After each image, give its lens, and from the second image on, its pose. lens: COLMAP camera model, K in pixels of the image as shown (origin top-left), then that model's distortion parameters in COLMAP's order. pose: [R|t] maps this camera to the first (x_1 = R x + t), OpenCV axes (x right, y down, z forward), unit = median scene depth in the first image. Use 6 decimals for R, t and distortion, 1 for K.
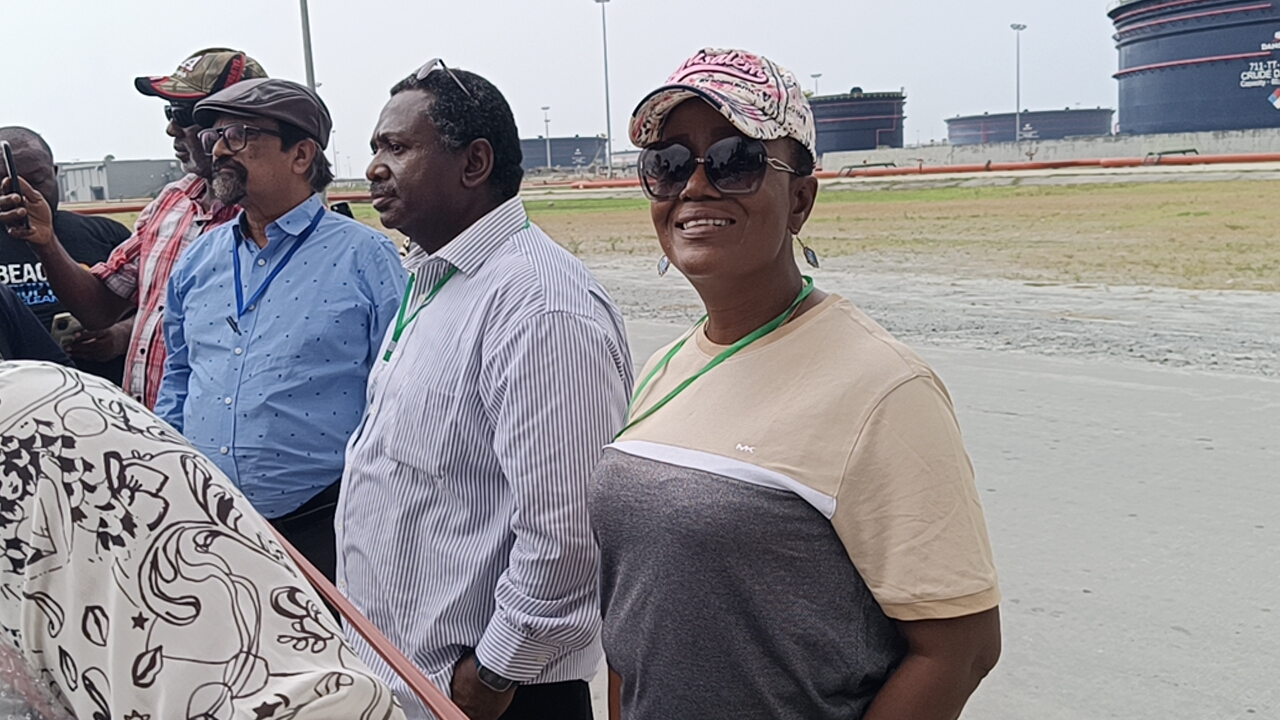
lens RADIAL K [[1221.2, 0, 630.4], [0, 1221.2, 368.0], [0, 0, 1]] dist [0.005326, 0.000000]
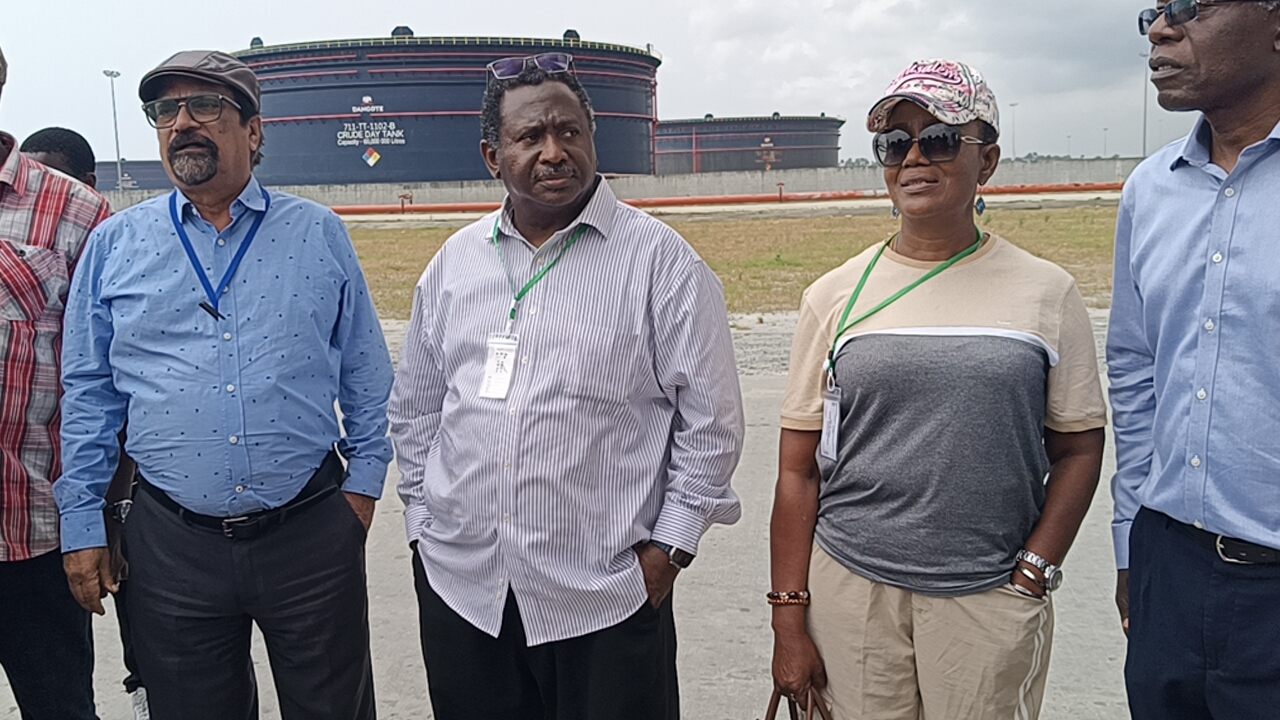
lens RADIAL K [[1221.2, 0, 674.4], [0, 1221.2, 357.2], [0, 0, 1]] dist [0.005326, 0.000000]
pose [[0.752116, -0.064147, 0.655901, -0.841068], [0.097880, 0.995086, -0.014918, 0.062798], [-0.651722, 0.075419, 0.754699, 0.085102]]
